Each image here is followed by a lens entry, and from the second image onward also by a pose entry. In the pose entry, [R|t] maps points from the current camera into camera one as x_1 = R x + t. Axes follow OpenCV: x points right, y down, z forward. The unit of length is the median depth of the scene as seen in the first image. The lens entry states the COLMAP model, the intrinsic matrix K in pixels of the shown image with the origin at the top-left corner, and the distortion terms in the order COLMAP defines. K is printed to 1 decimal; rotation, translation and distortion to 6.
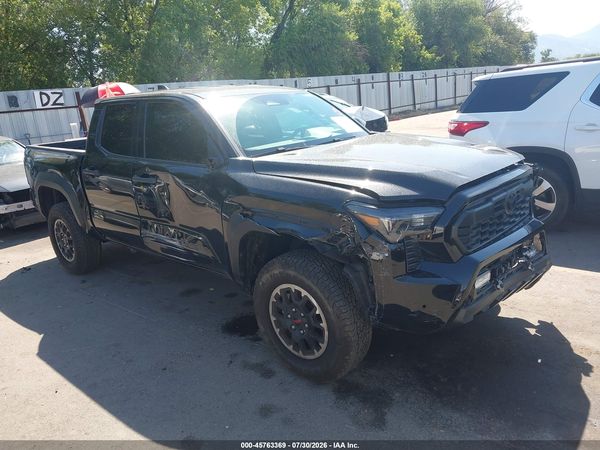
lens RADIAL K [[466.5, 0, 302.6], [0, 466.5, 237.5], [0, 0, 1]] dist [0.028485, -0.013620]
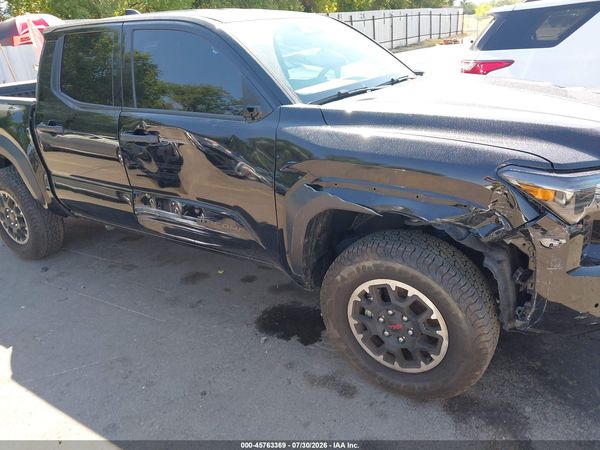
lens RADIAL K [[466.5, 0, 302.6], [0, 466.5, 237.5], [0, 0, 1]] dist [0.028485, -0.013620]
pose [[0.989254, -0.051763, 0.136739, -0.233039], [0.037036, 0.993447, 0.108126, -0.046104], [-0.141440, -0.101900, 0.984688, 0.265988]]
